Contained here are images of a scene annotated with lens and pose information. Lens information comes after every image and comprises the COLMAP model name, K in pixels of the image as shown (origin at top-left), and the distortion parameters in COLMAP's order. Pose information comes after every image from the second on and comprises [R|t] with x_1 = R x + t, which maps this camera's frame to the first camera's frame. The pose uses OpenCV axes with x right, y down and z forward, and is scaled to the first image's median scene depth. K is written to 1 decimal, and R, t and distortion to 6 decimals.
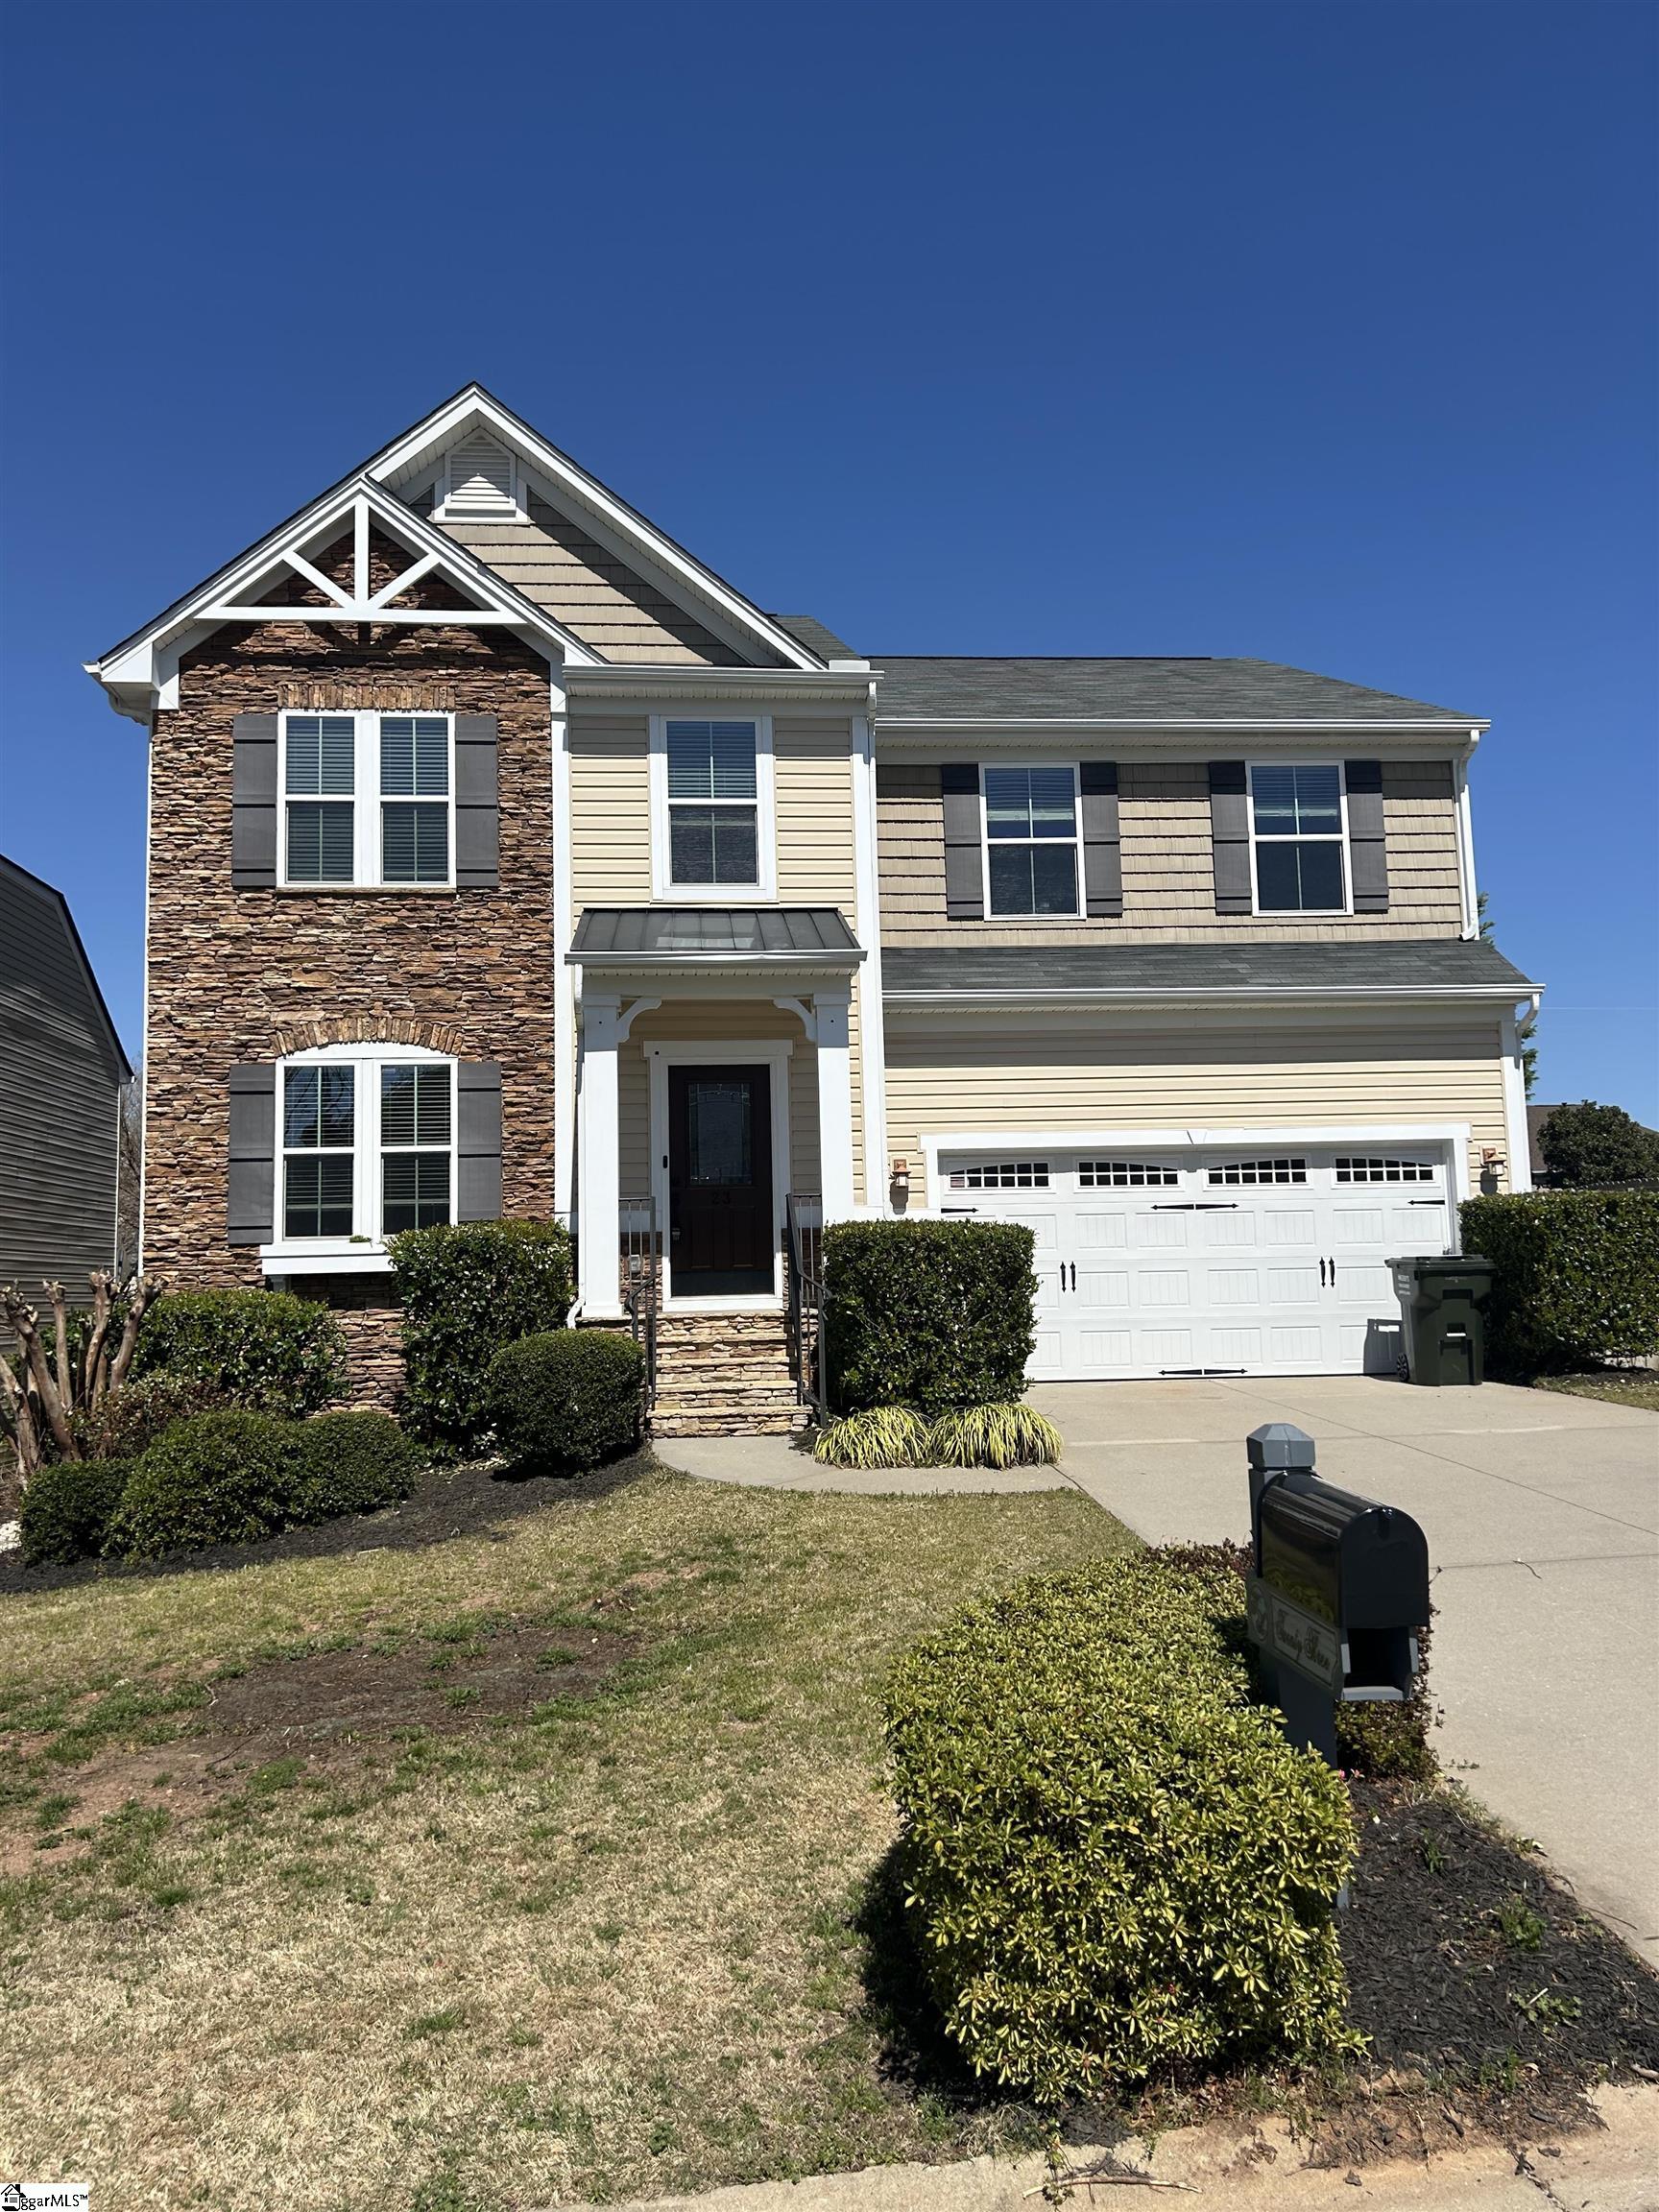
lens RADIAL K [[1677.2, 0, 840.9], [0, 1677.2, 1109.5], [0, 0, 1]] dist [0.043837, -0.007020]
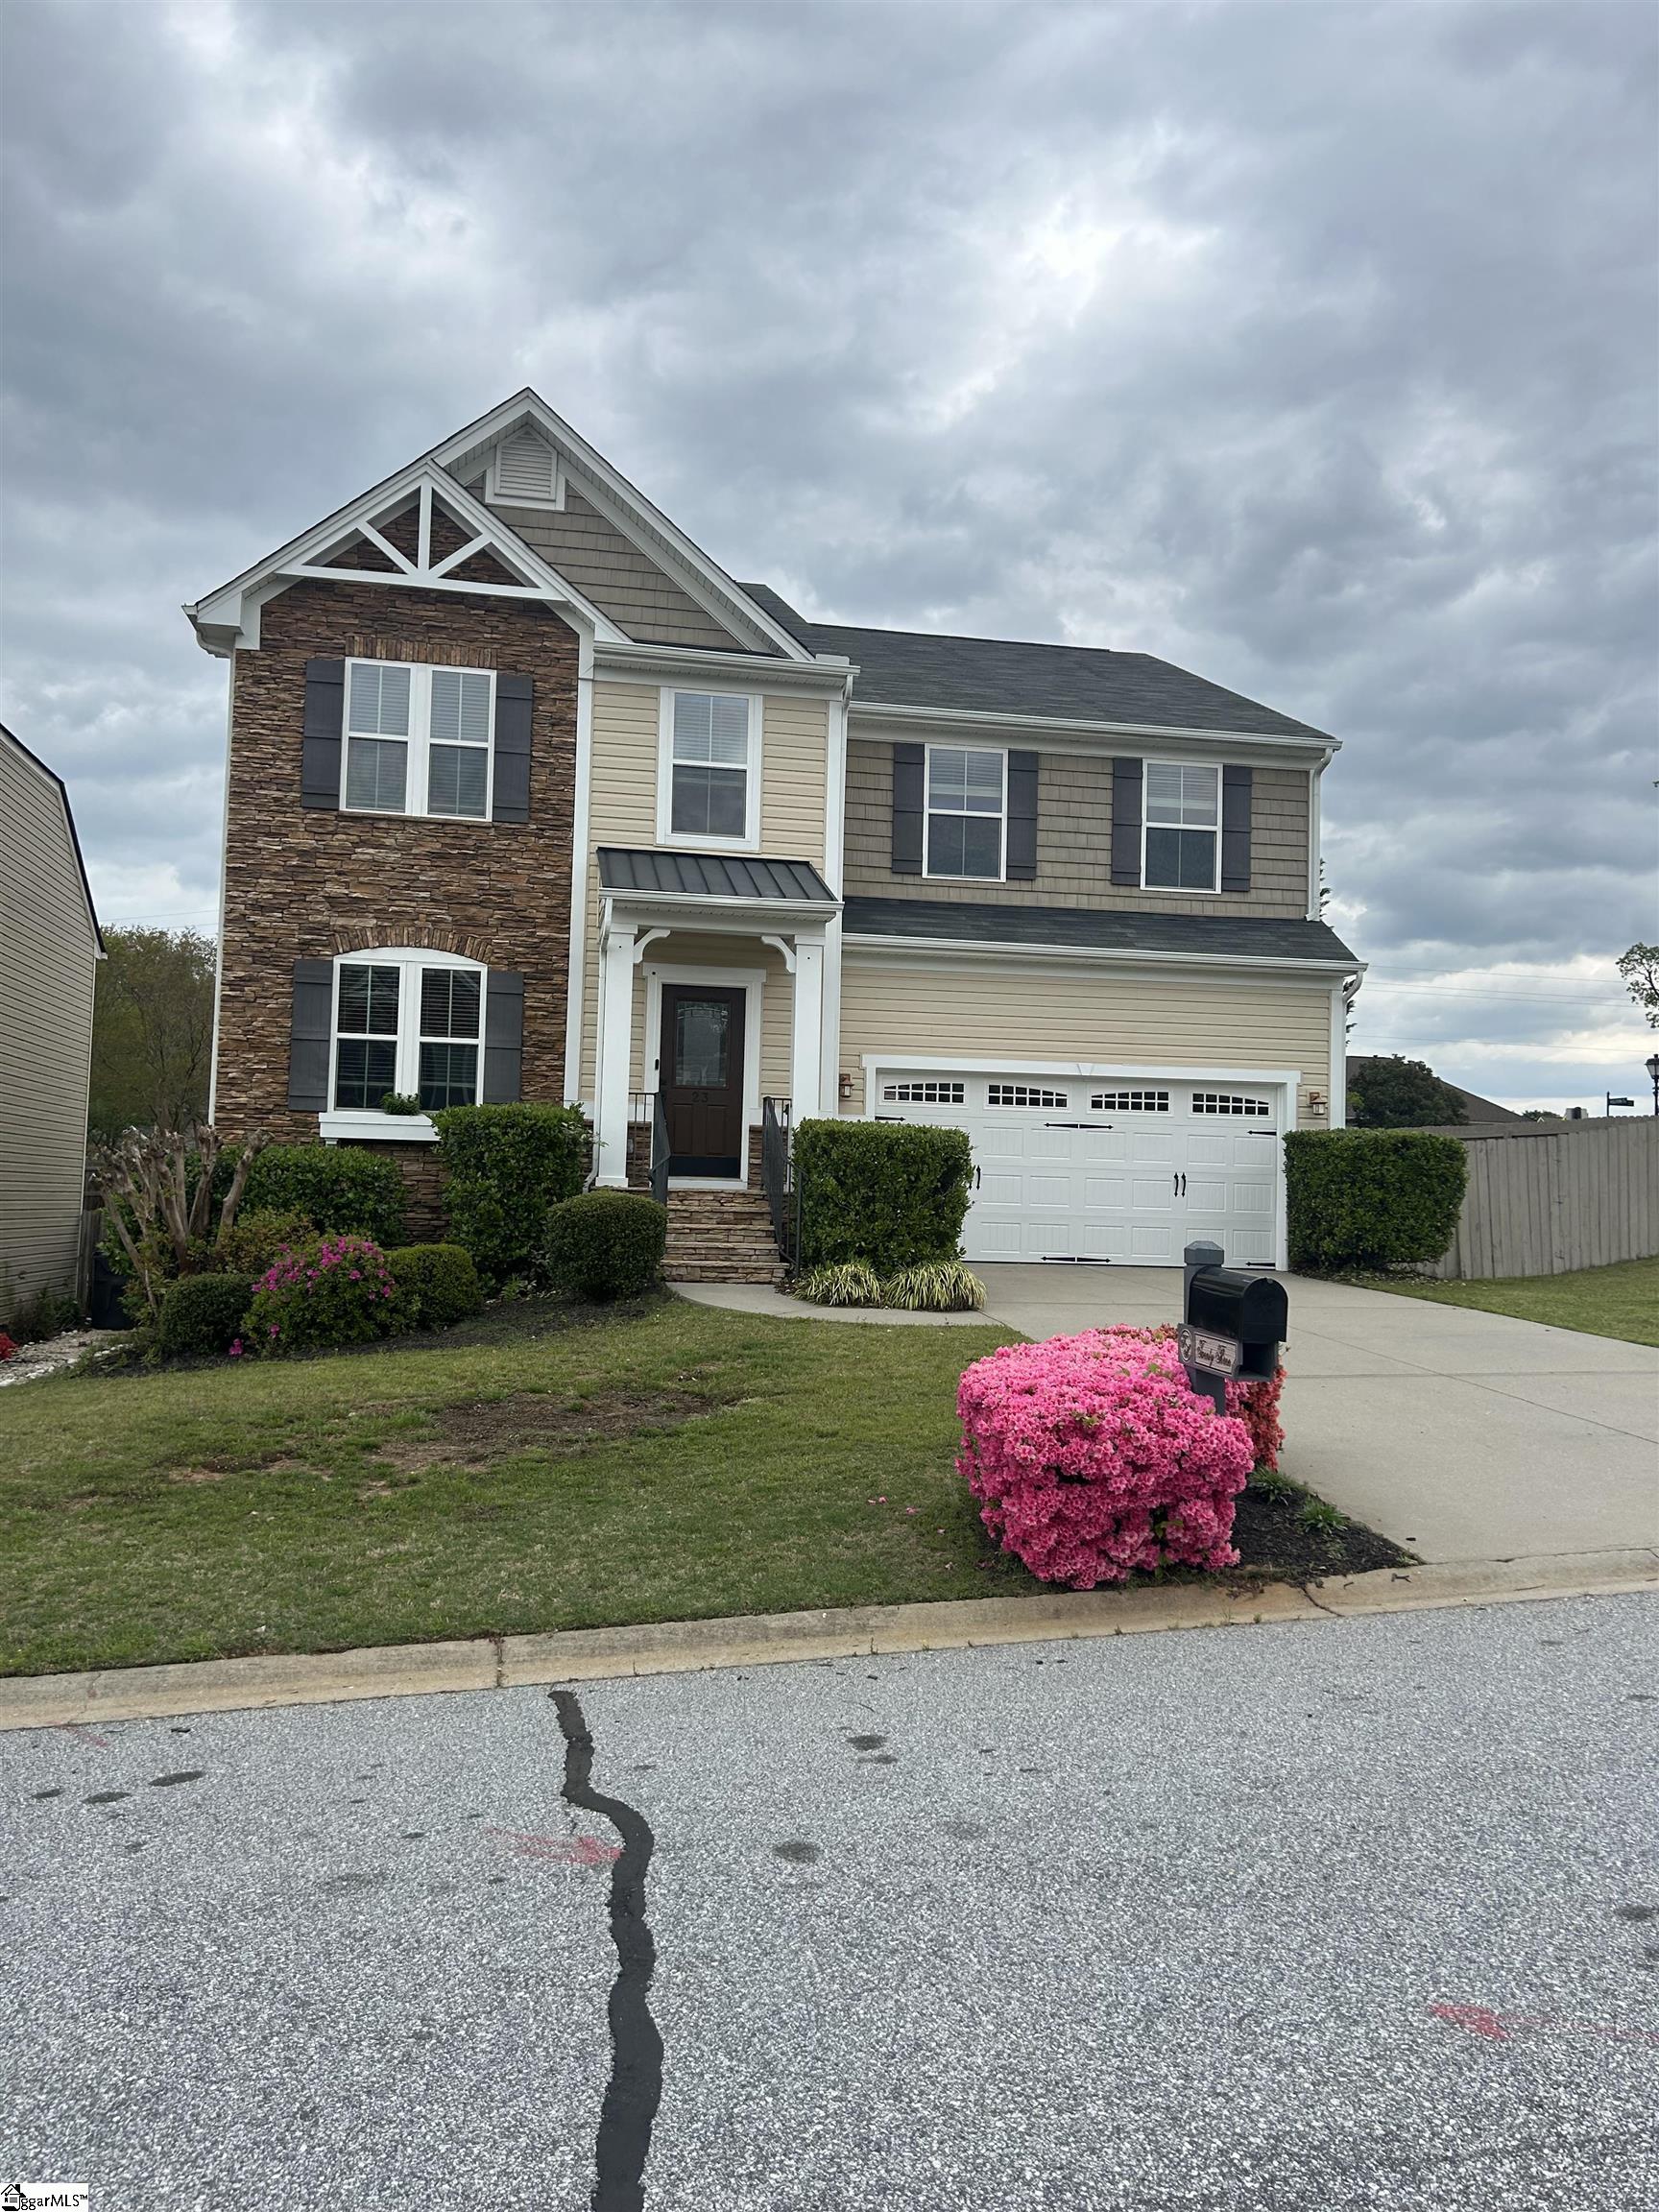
lens RADIAL K [[1677.2, 0, 840.9], [0, 1677.2, 1109.5], [0, 0, 1]] dist [0.043837, -0.007020]
pose [[0.993317, 0.057107, 0.100304, -0.092028], [-0.062174, 0.996904, 0.048136, -0.002353], [-0.097245, -0.054051, 0.993792, -0.212166]]
